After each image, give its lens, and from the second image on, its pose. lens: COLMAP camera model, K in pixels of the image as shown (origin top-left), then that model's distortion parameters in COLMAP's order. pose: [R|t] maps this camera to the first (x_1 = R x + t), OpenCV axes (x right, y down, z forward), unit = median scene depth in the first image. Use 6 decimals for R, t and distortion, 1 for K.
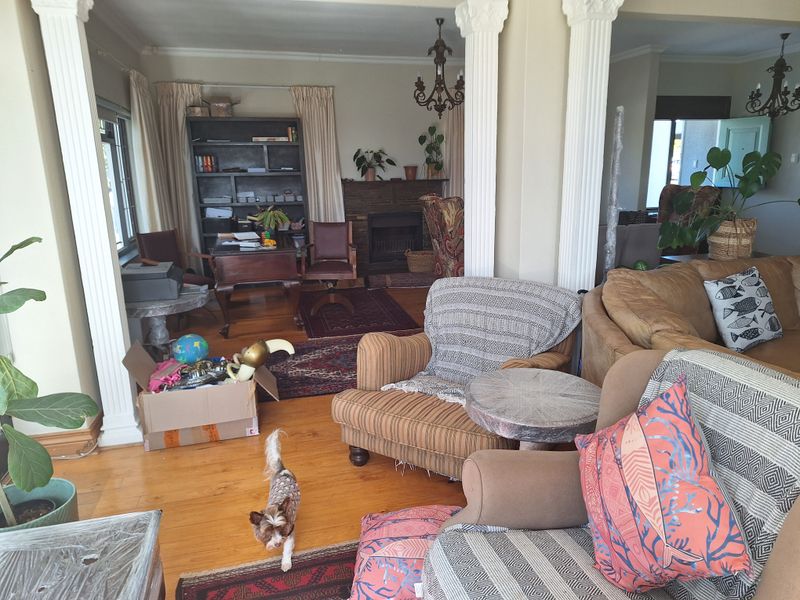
lens RADIAL K [[550.9, 0, 417.4], [0, 550.9, 299.2], [0, 0, 1]] dist [0.079809, -0.077222]
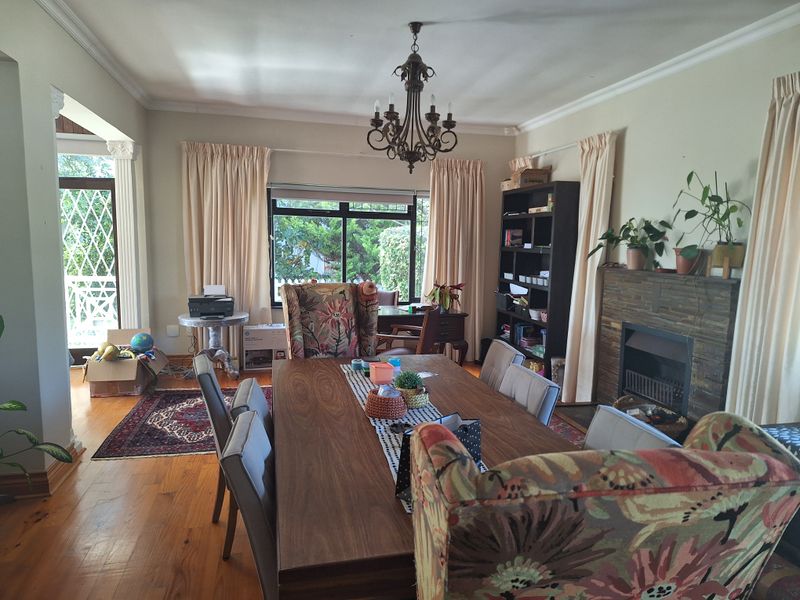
lens RADIAL K [[550.9, 0, 417.4], [0, 550.9, 299.2], [0, 0, 1]] dist [0.079809, -0.077222]
pose [[-0.007117, 0.130449, -0.991430, 0.577661], [-0.264411, 0.955921, 0.127674, -0.218258], [0.964384, 0.263054, 0.027689, 0.839268]]
